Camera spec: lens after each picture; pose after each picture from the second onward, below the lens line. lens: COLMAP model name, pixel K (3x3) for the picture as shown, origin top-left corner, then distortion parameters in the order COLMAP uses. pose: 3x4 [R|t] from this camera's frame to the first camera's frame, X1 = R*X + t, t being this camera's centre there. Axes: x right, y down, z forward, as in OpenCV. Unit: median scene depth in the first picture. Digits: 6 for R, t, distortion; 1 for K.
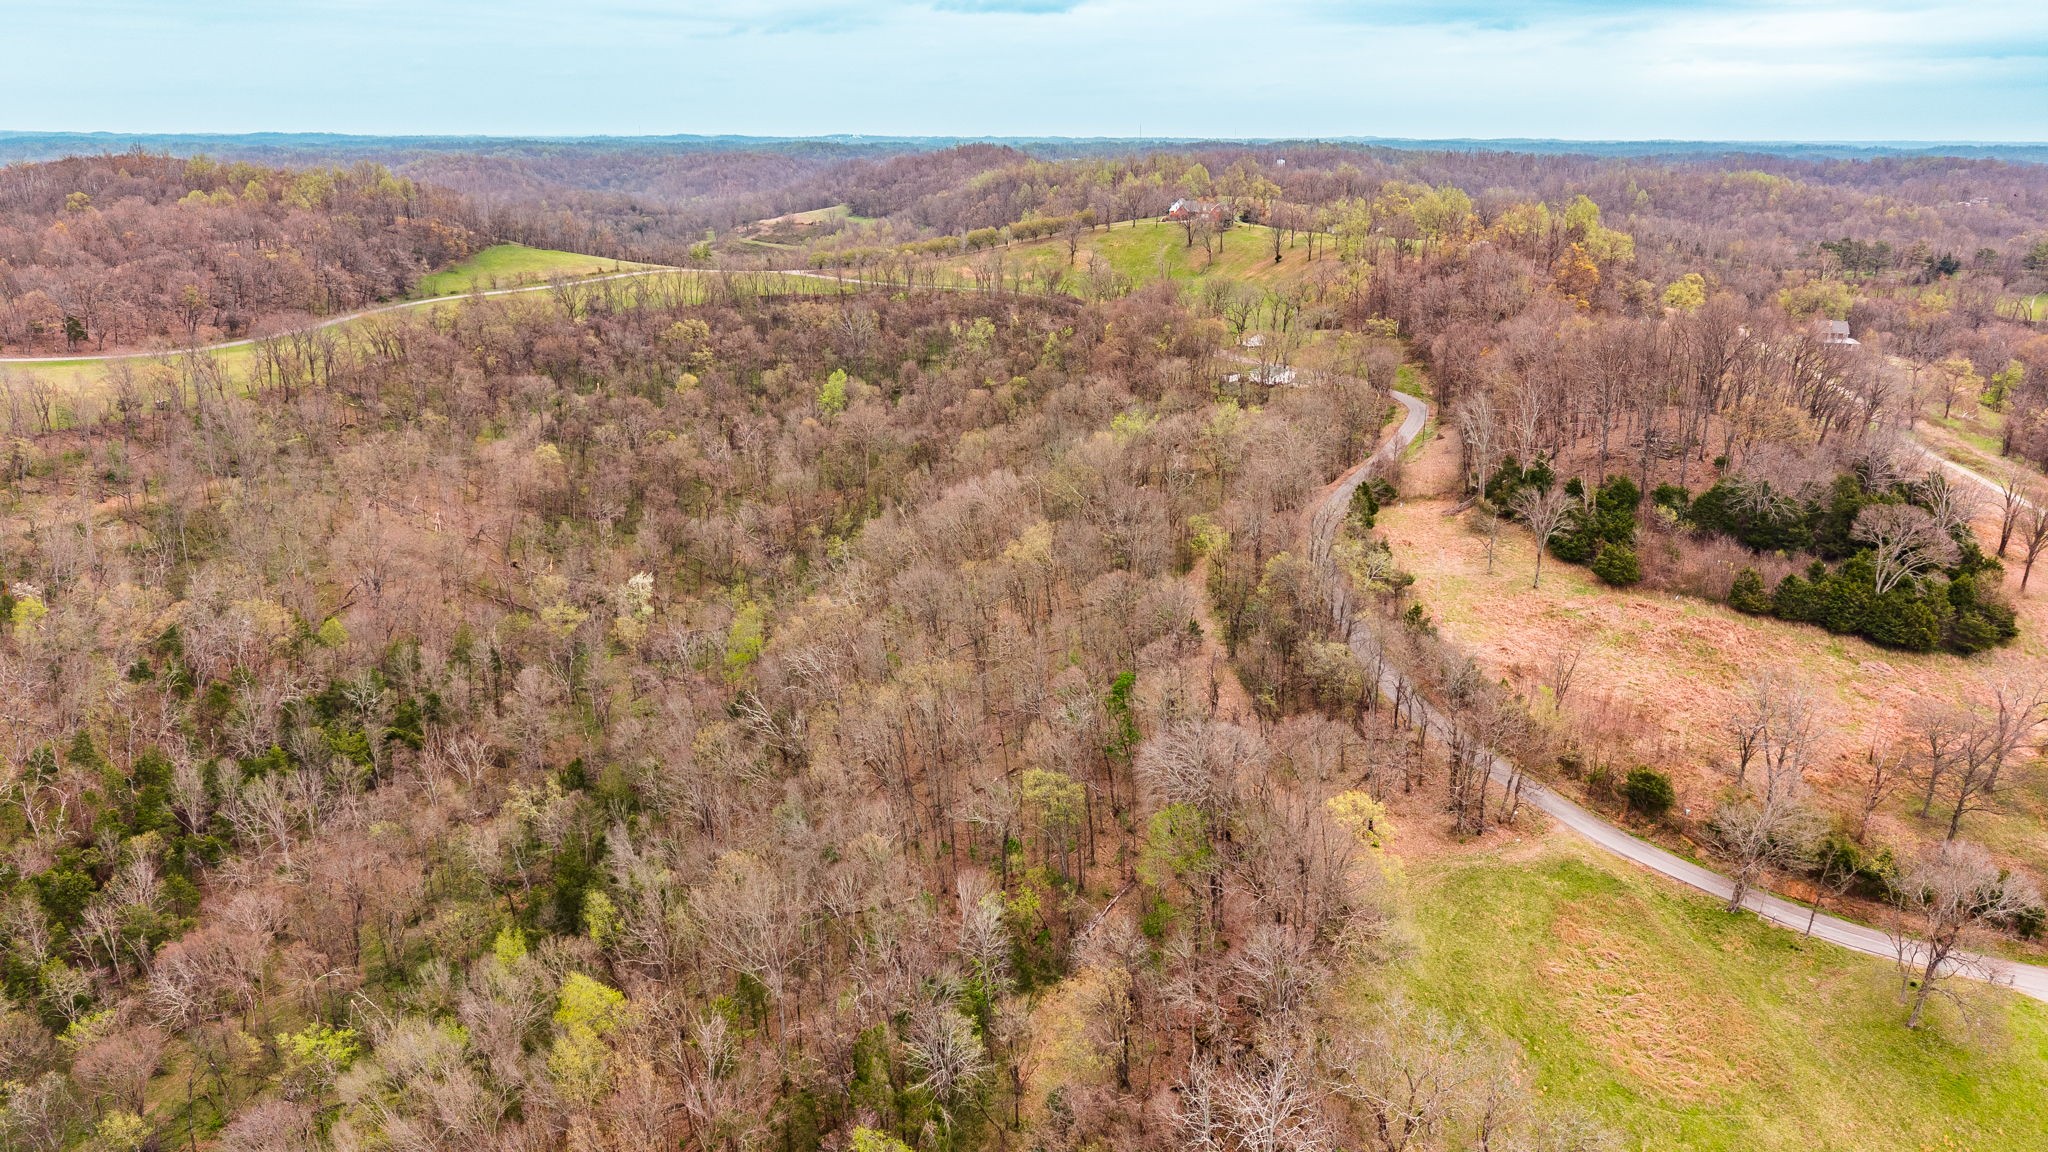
lens RADIAL K [[1366.1, 0, 1027.0], [0, 1366.1, 586.3], [0, 0, 1]] dist [0.043301, -0.048126]
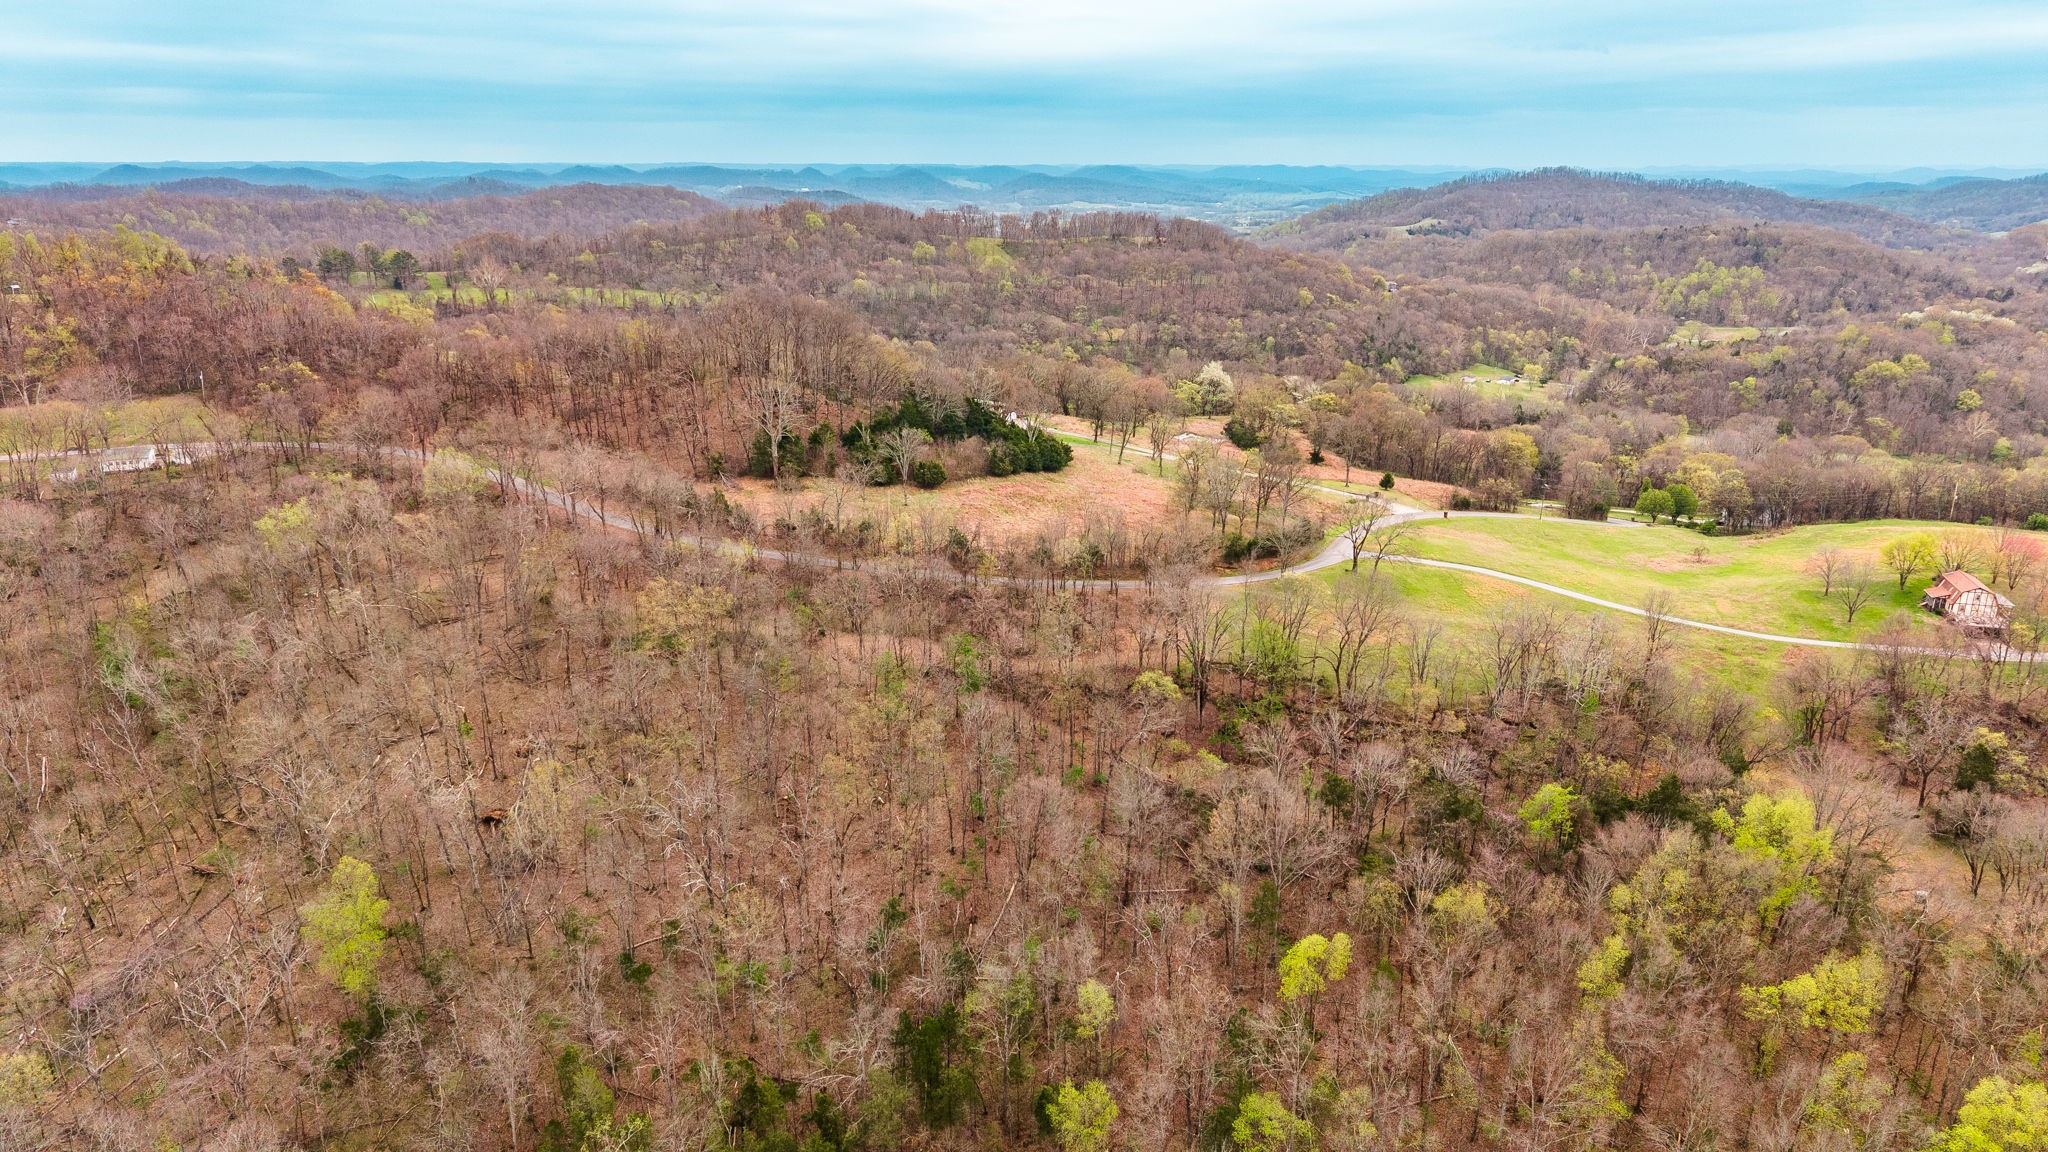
lens RADIAL K [[1374.0, 0, 1024.0], [0, 1374.0, 576.0], [0, 0, 1]] dist [0.077572, -0.152296]
pose [[0.193802, -0.285069, 0.938710, -0.510463], [0.301936, 0.927738, 0.219400, -0.111819], [-0.933421, 0.240911, 0.265870, 0.323520]]
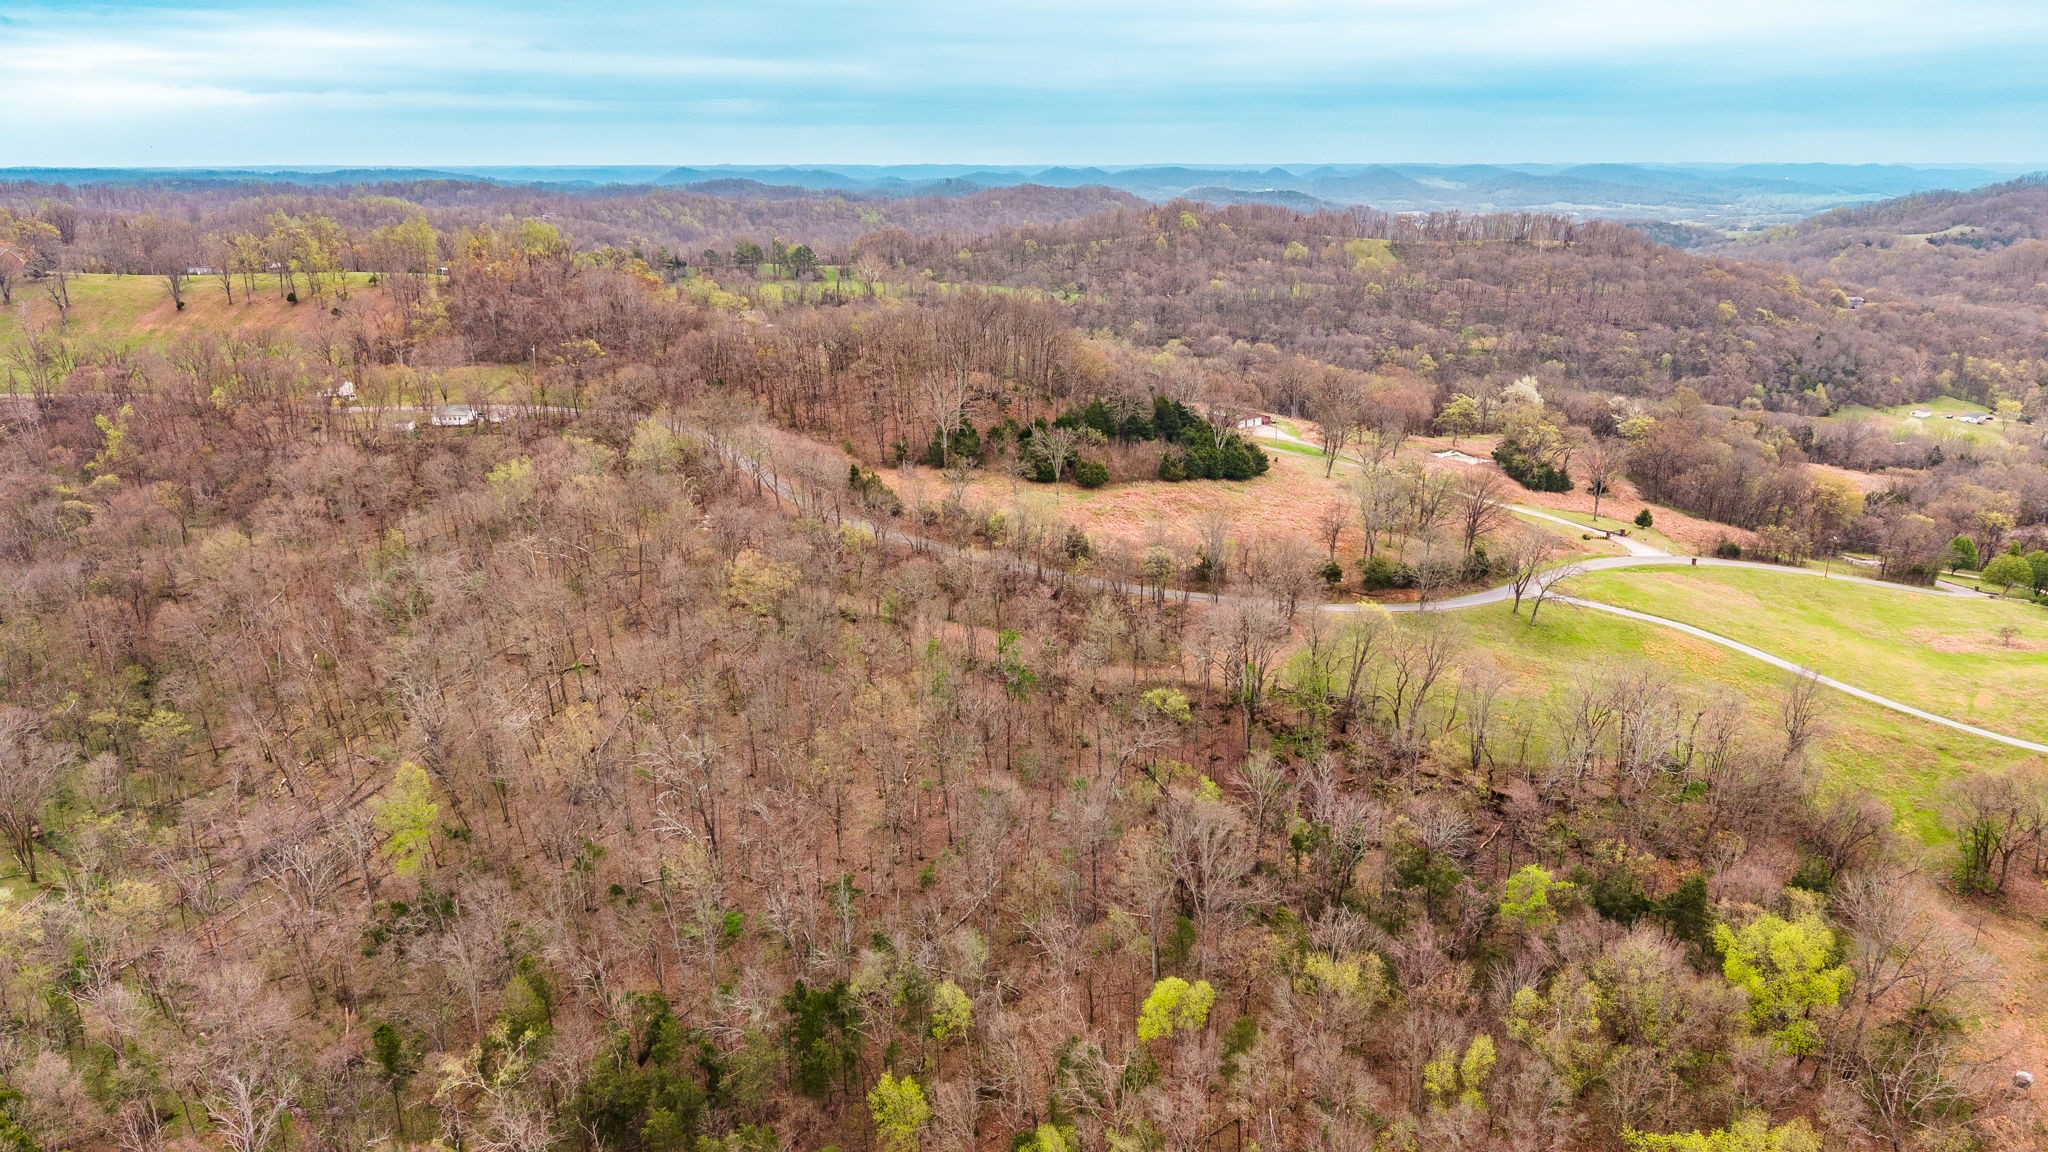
lens RADIAL K [[1382.0, 0, 1014.0], [0, 1382.0, 583.3], [0, 0, 1]] dist [-0.001059, -0.005030]
pose [[0.512370, -0.256030, 0.819711, -0.448021], [0.270909, 0.953972, 0.128630, -0.062402], [-0.814914, 0.156161, 0.558148, 0.173251]]
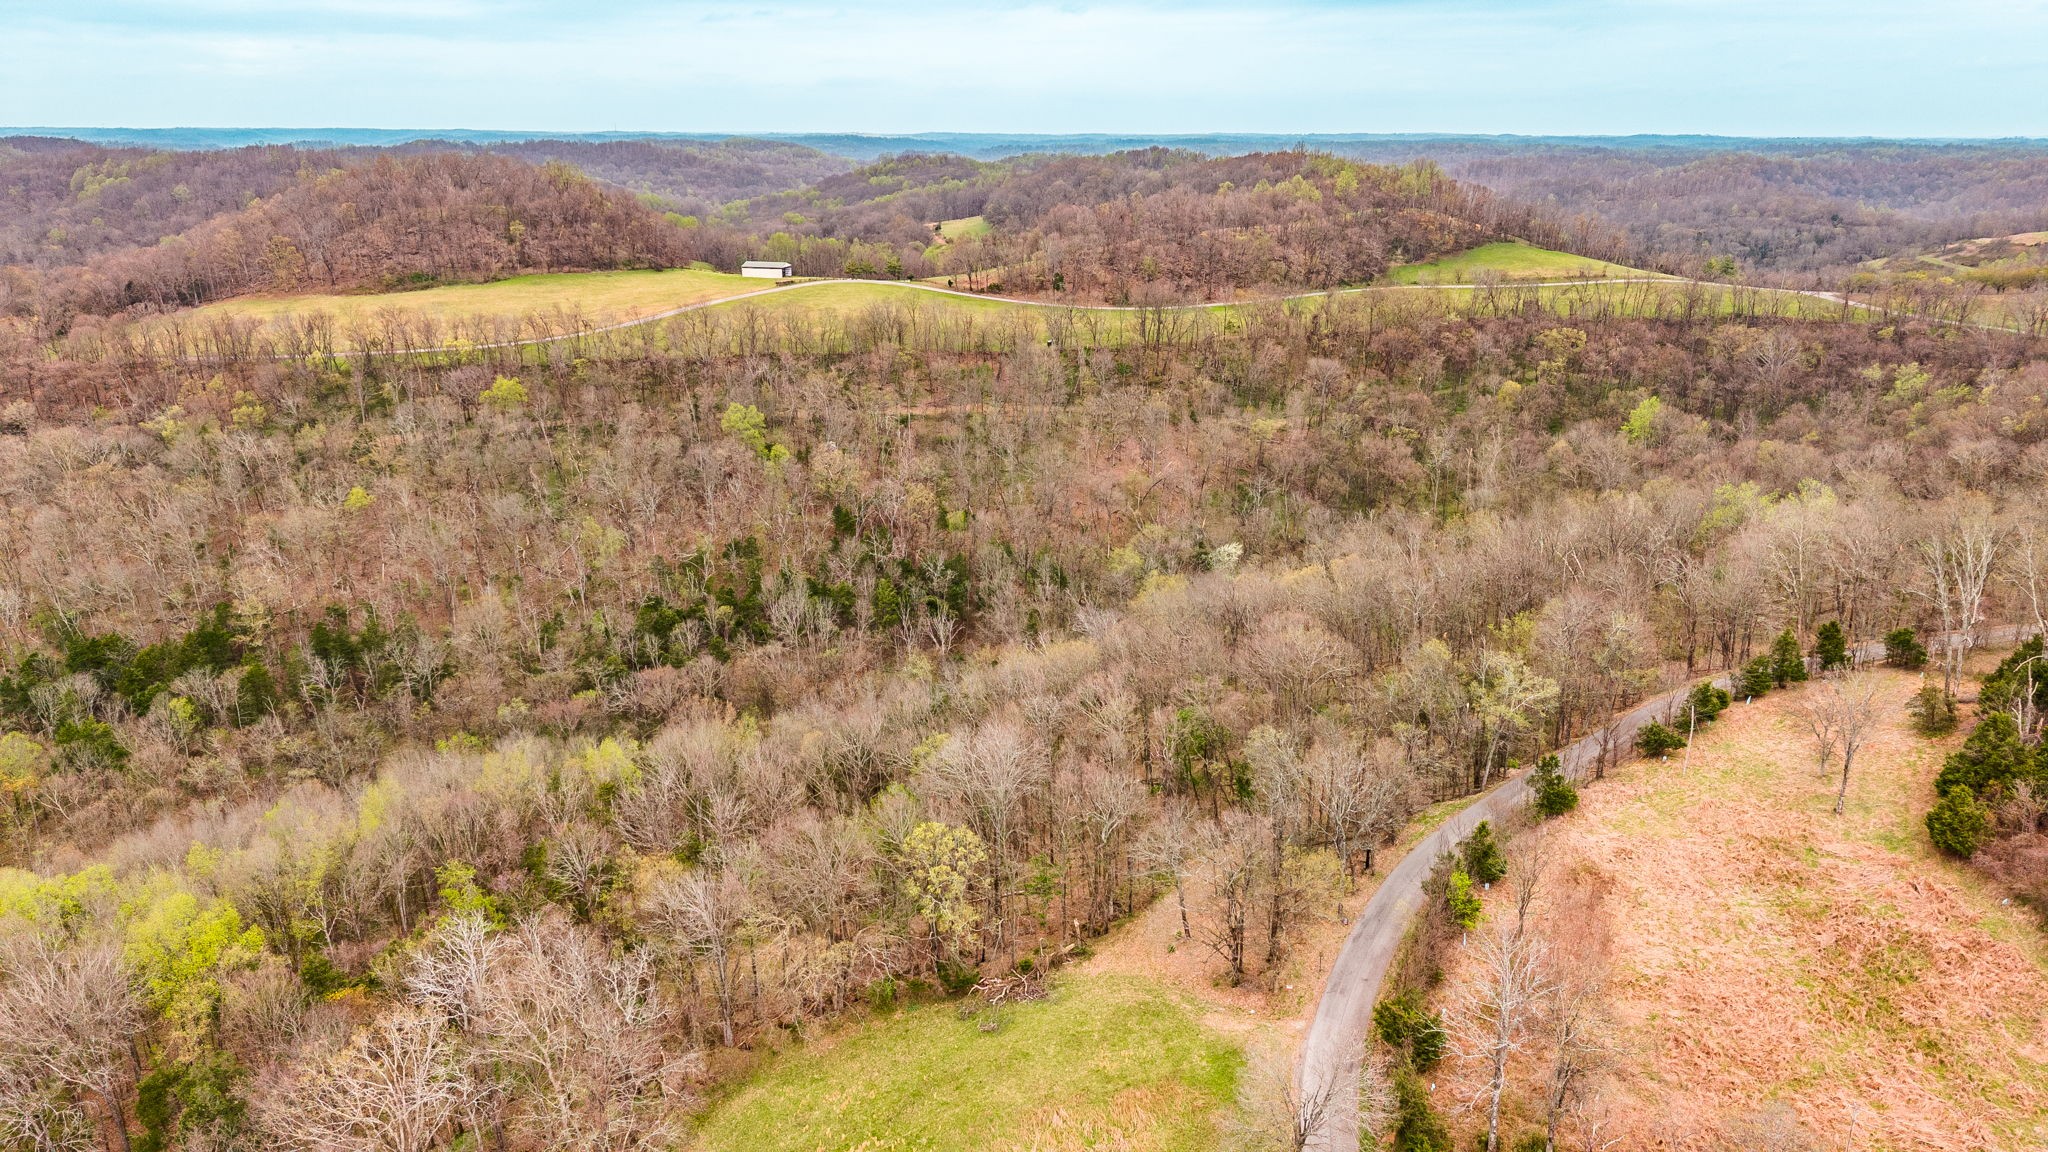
lens RADIAL K [[1366.1, 0, 1027.0], [0, 1366.1, 586.3], [0, 0, 1]] dist [0.043301, -0.048126]
pose [[0.616960, 0.248348, -0.746782, 0.347466], [-0.249306, 0.961708, 0.113857, -0.048037], [0.746463, 0.115933, 0.655250, 0.148454]]
